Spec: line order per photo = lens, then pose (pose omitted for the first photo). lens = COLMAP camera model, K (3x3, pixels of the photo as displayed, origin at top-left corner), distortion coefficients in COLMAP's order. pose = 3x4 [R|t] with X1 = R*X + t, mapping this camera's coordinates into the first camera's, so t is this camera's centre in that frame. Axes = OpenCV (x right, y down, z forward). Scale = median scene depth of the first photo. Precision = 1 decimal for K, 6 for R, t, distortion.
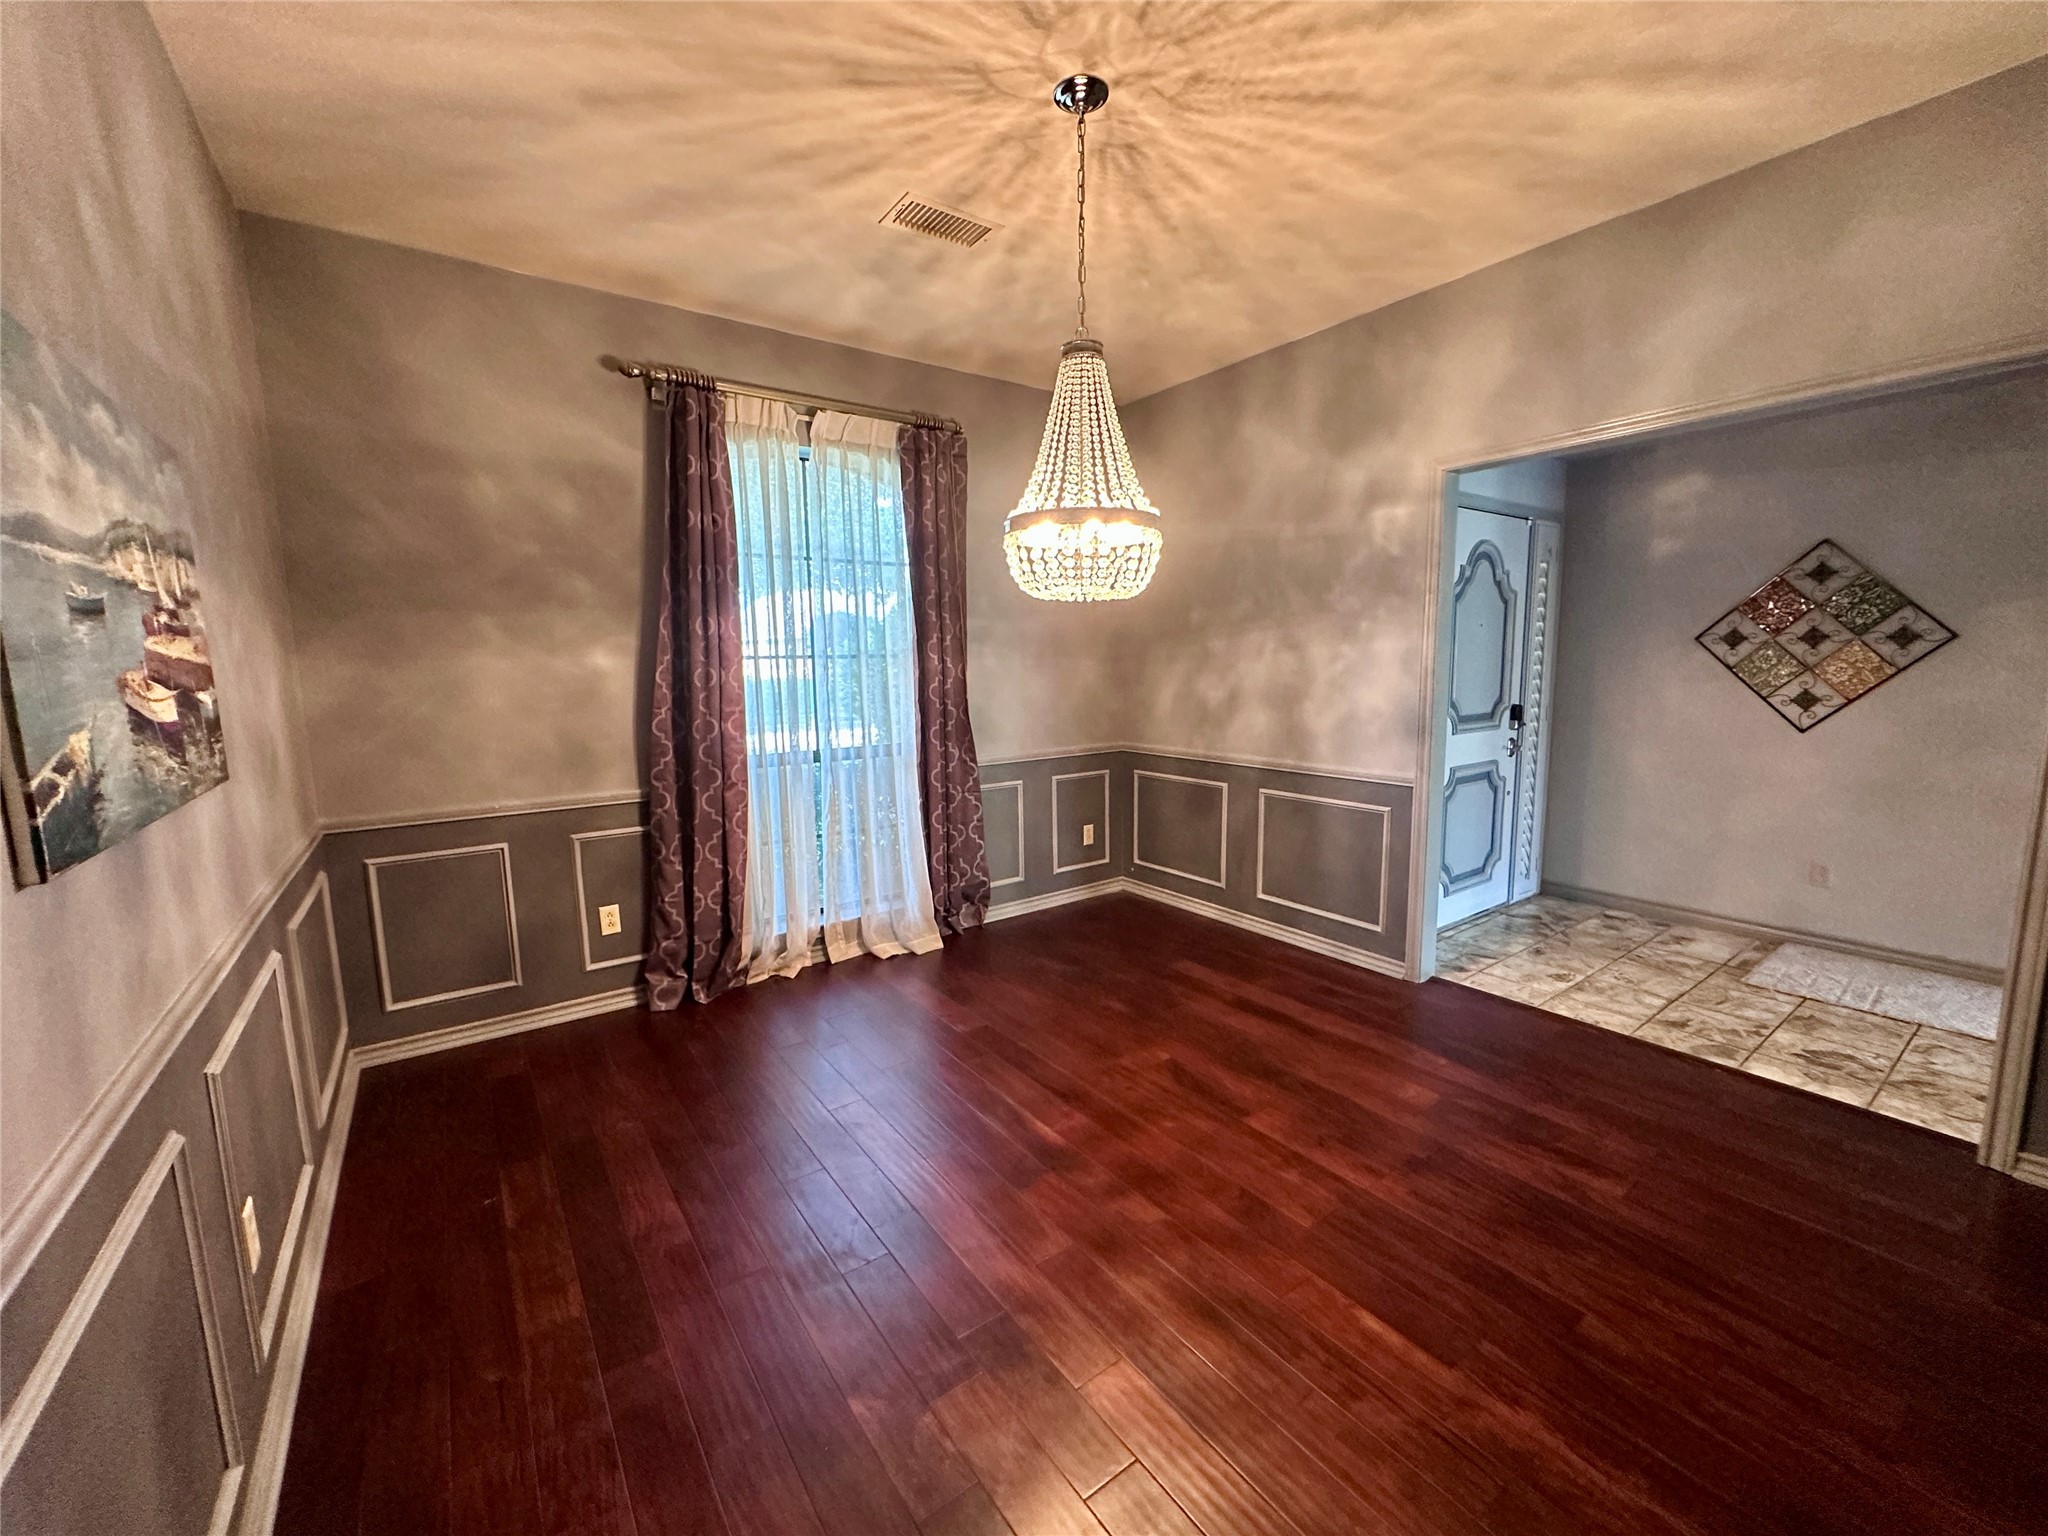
lens RADIAL K [[818.0, 0, 1022.6], [0, 818.0, 769.2], [0, 0, 1]] dist [-0.002293, 0.000040]
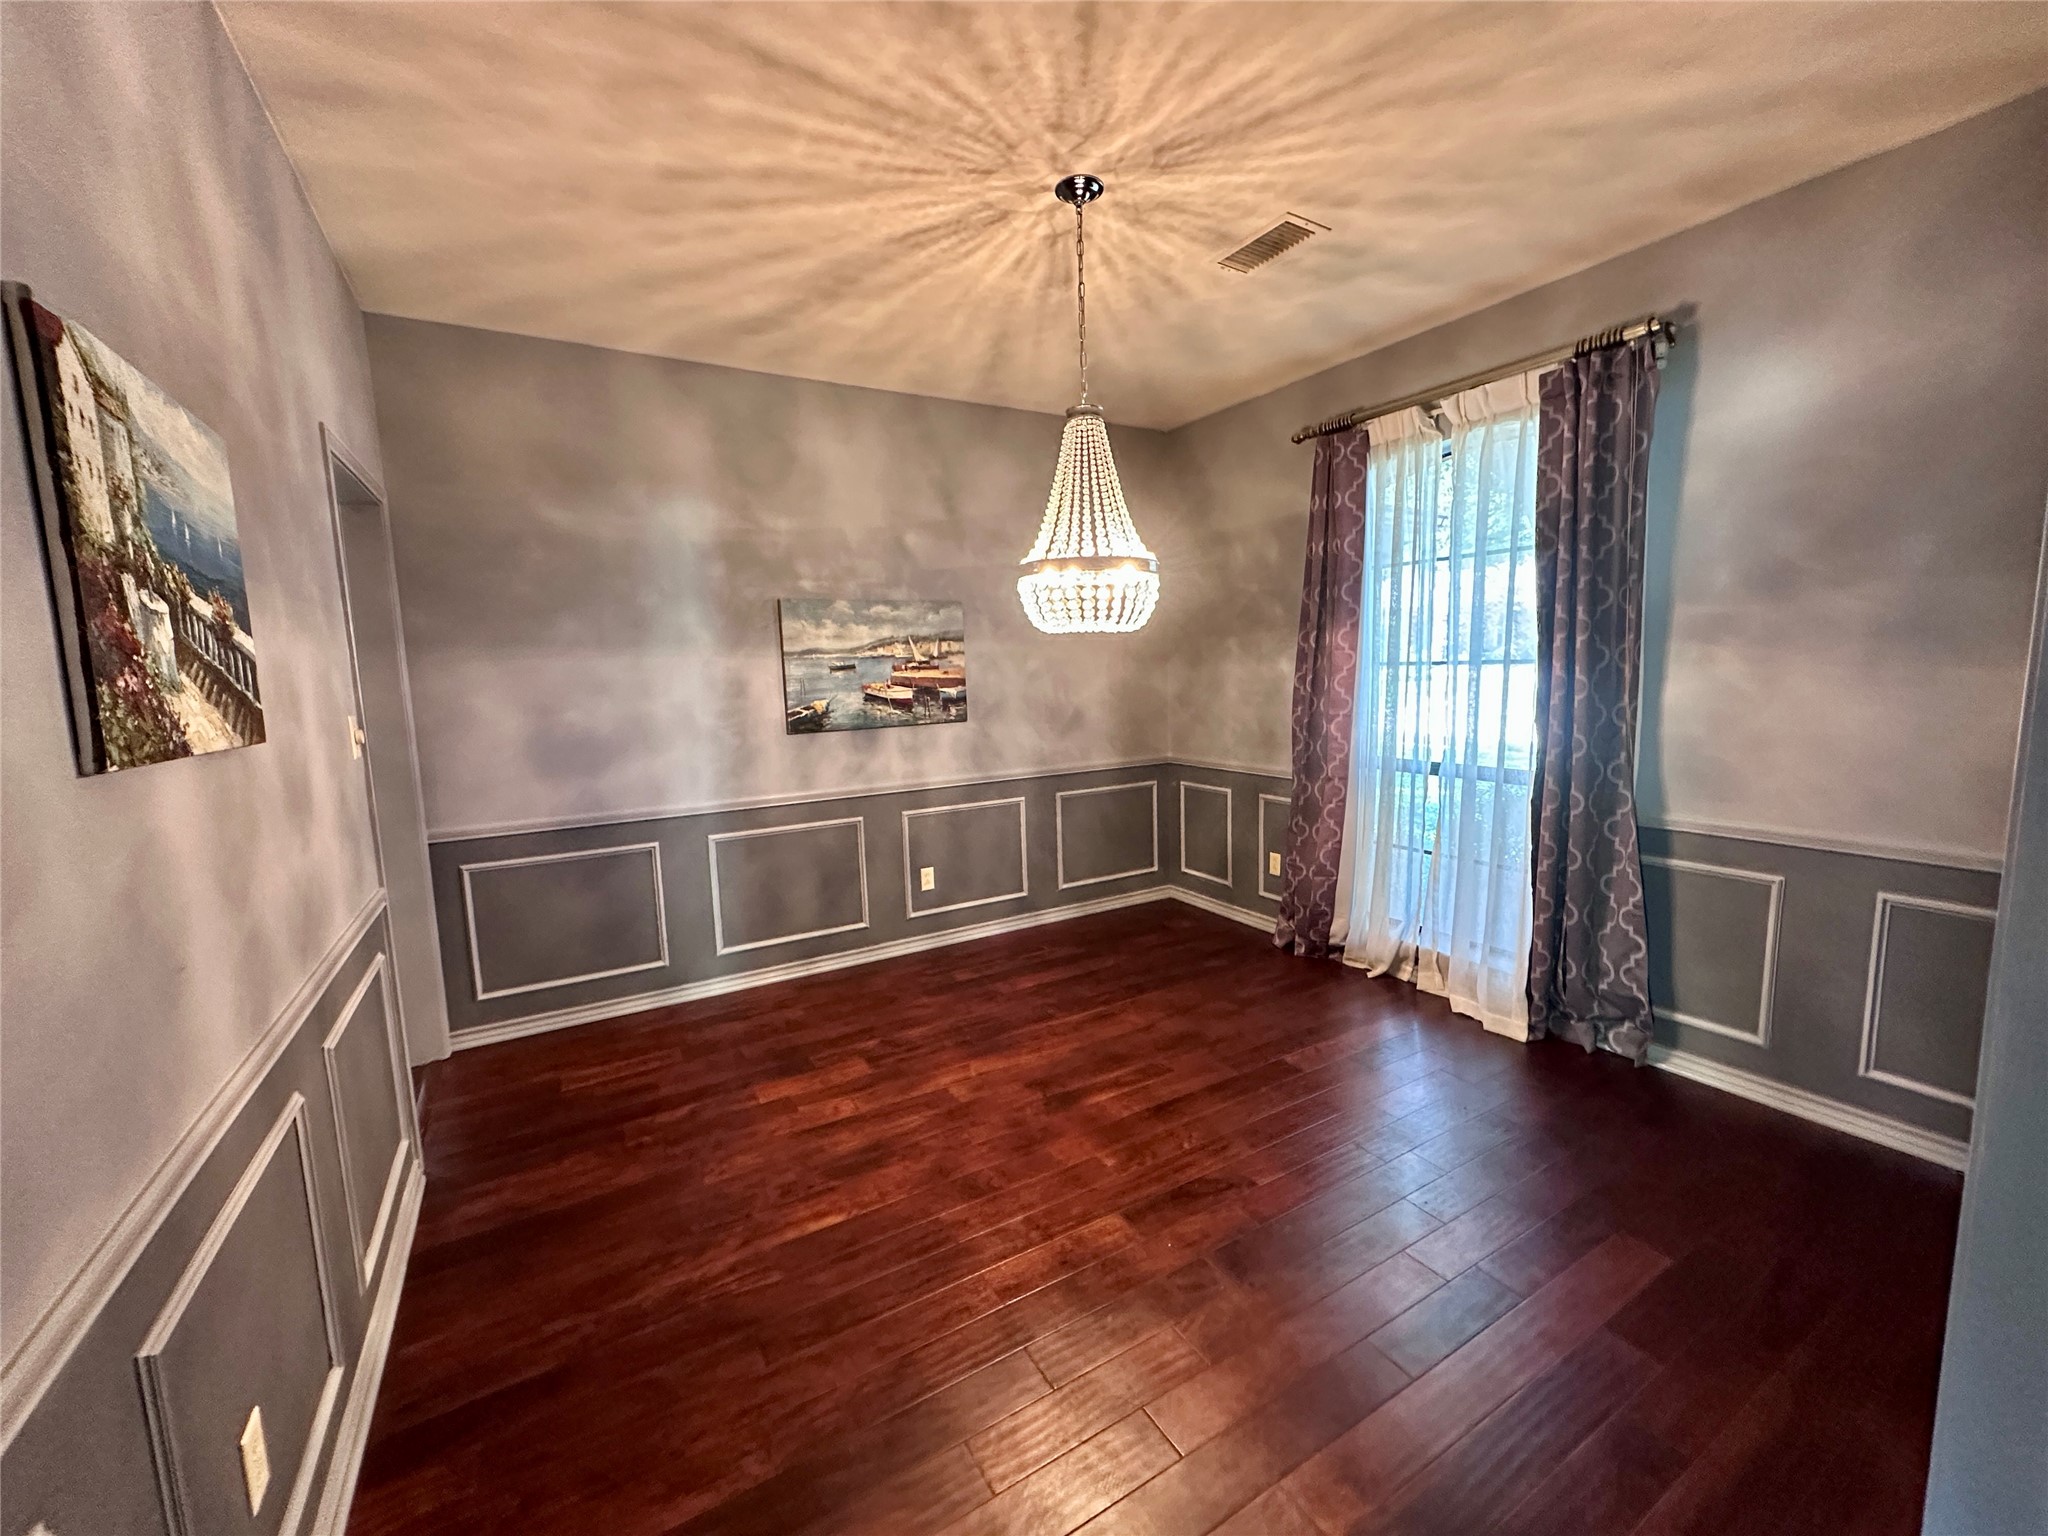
lens RADIAL K [[818.0, 0, 1024.0], [0, 818.0, 768.0], [0, 0, 1]] dist [-0.003486, 0.000553]
pose [[-0.092023, 0.142782, -0.985467, 0.819108], [-0.102118, 0.983095, 0.151974, -0.127861], [0.990507, 0.114619, -0.075886, 0.690966]]
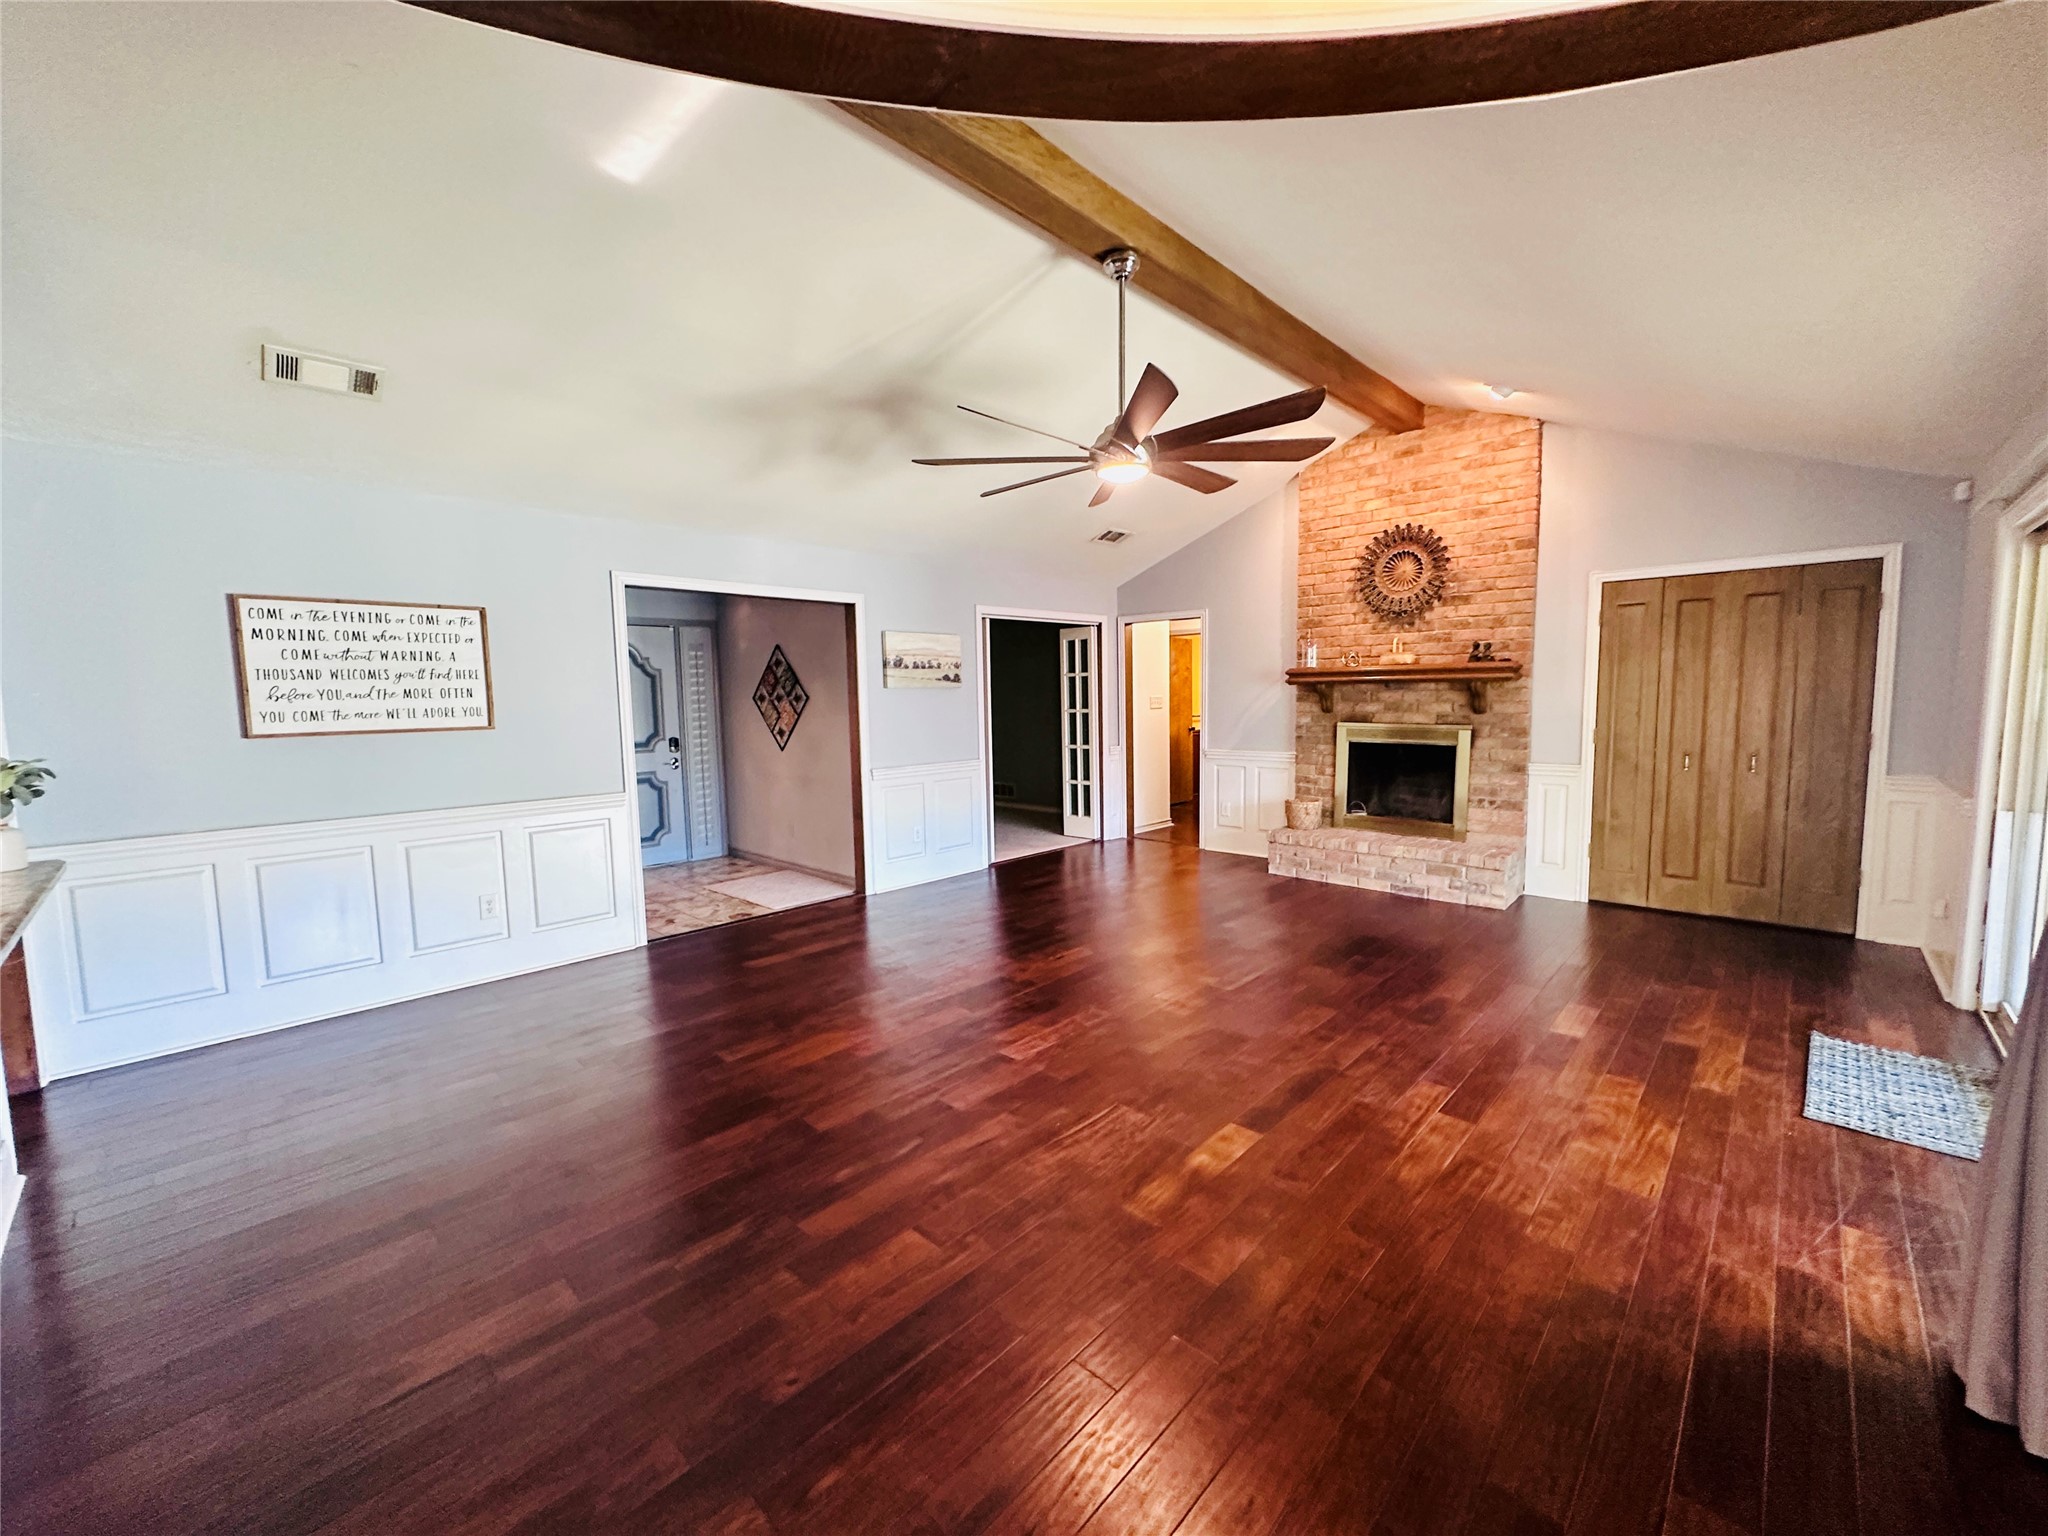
lens RADIAL K [[818.0, 0, 1024.0], [0, 818.0, 768.0], [0, 0, 1]] dist [-0.003486, 0.000553]
pose [[0.983950, -0.019635, 0.177360, 1.341824], [0.028213, 0.998544, -0.045972, 0.104986], [-0.176199, 0.050238, 0.983072, -0.993492]]
